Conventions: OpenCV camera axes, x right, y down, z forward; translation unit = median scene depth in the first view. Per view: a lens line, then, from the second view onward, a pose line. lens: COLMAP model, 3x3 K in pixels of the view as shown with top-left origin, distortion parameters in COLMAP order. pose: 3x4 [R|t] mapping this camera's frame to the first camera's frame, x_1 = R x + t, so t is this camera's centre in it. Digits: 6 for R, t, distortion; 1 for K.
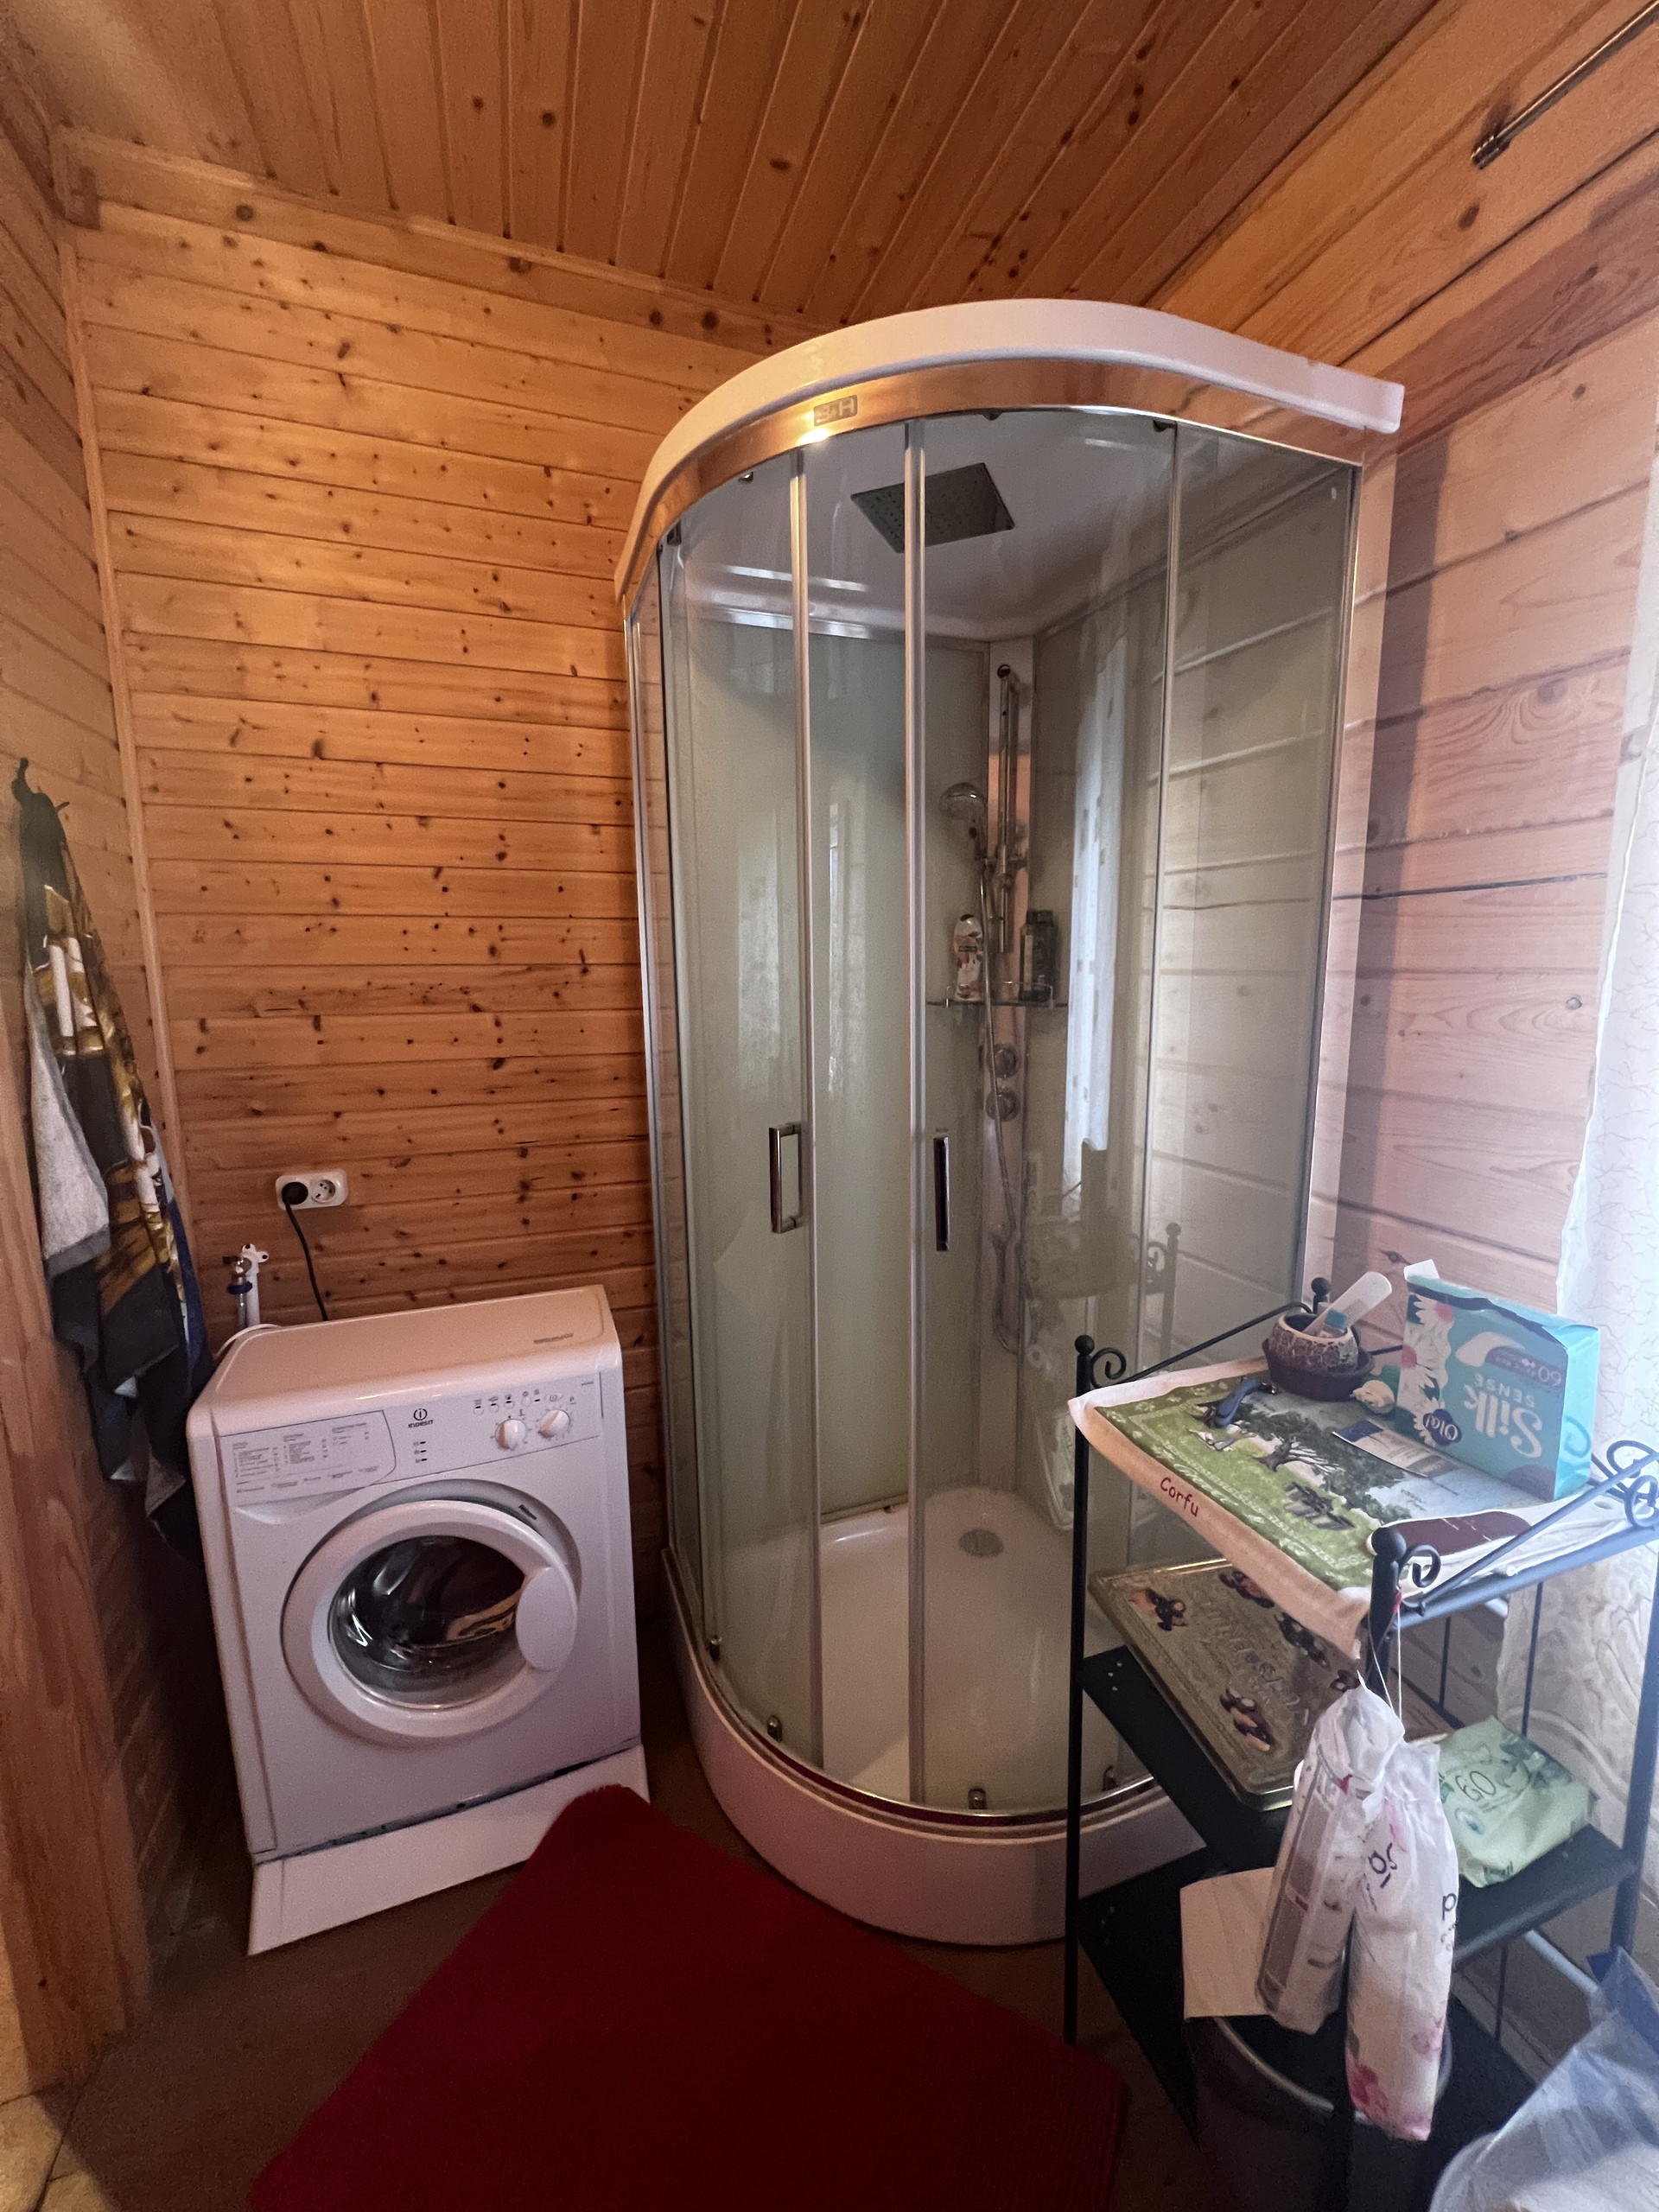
lens RADIAL K [[877.4, 0, 831.3], [0, 877.4, 1102.0], [0, 0, 1]] dist [-0.001792, 0.000464]
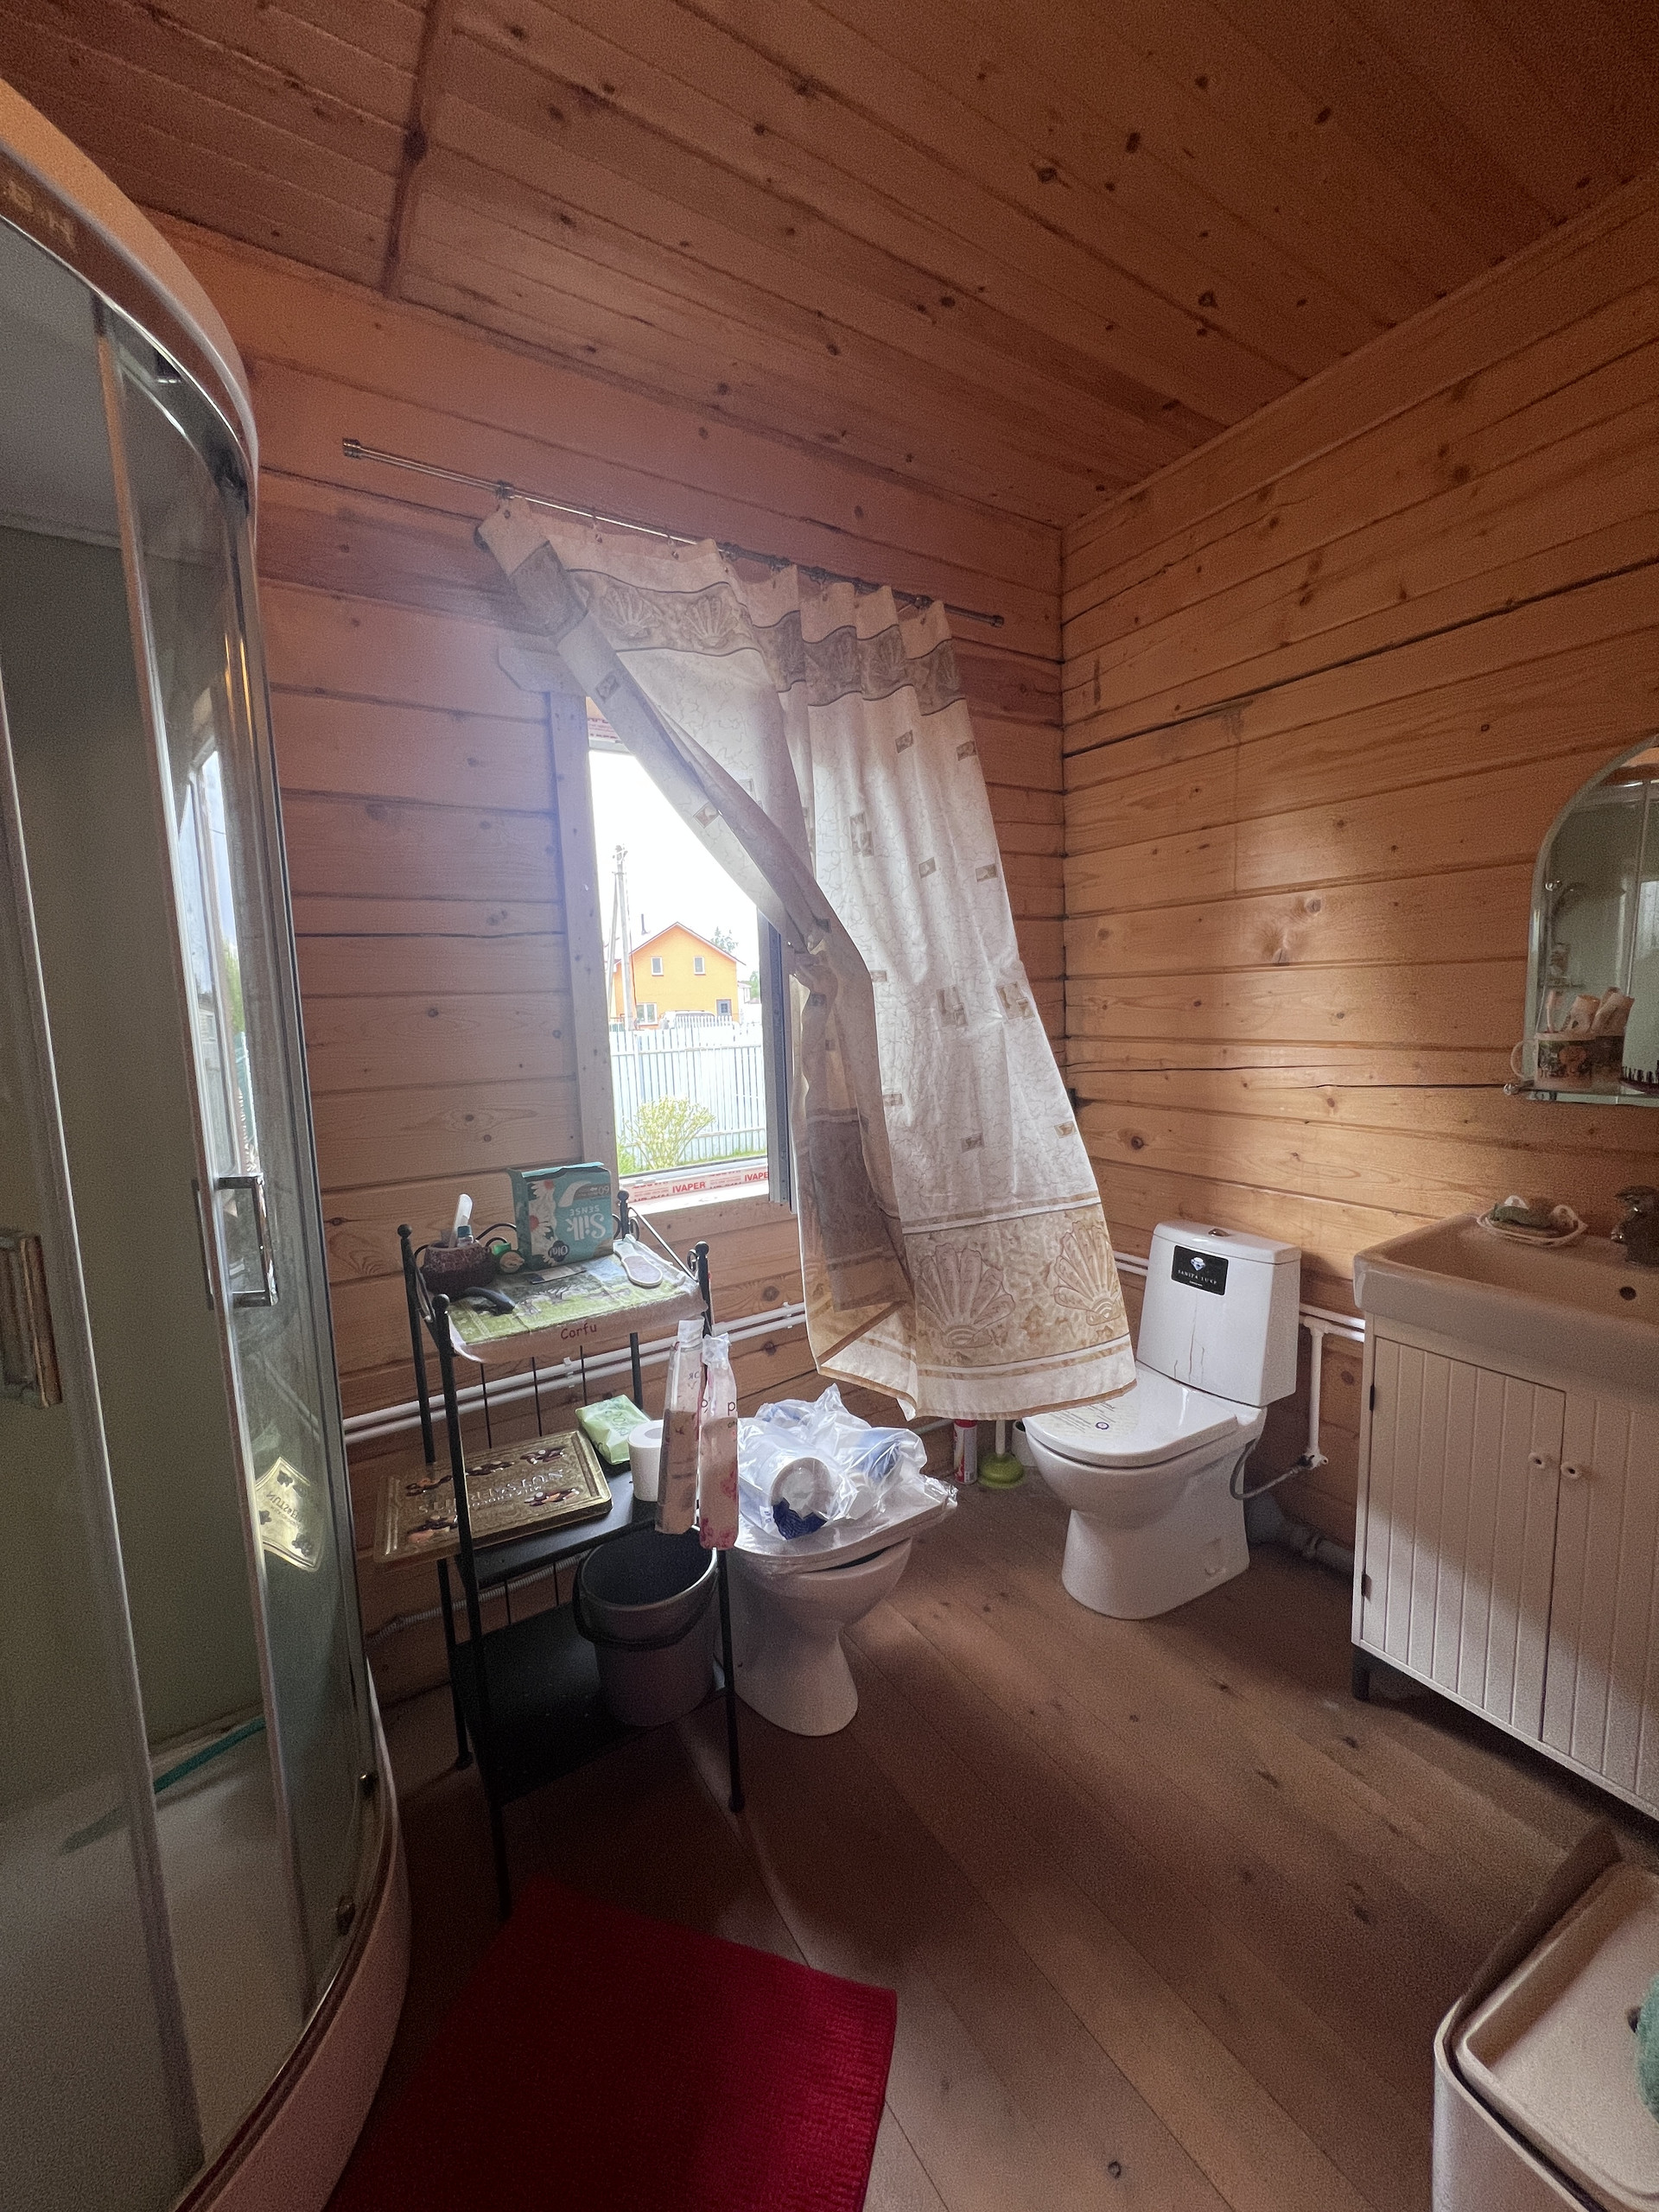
lens RADIAL K [[877.4, 0, 825.9], [0, 877.4, 1103.0], [0, 0, 1]] dist [-0.001792, 0.000464]
pose [[-0.210930, -0.104012, 0.971952, -1.044567], [0.180551, 0.973069, 0.143314, -0.060221], [-0.960682, 0.205716, -0.186470, 0.762216]]
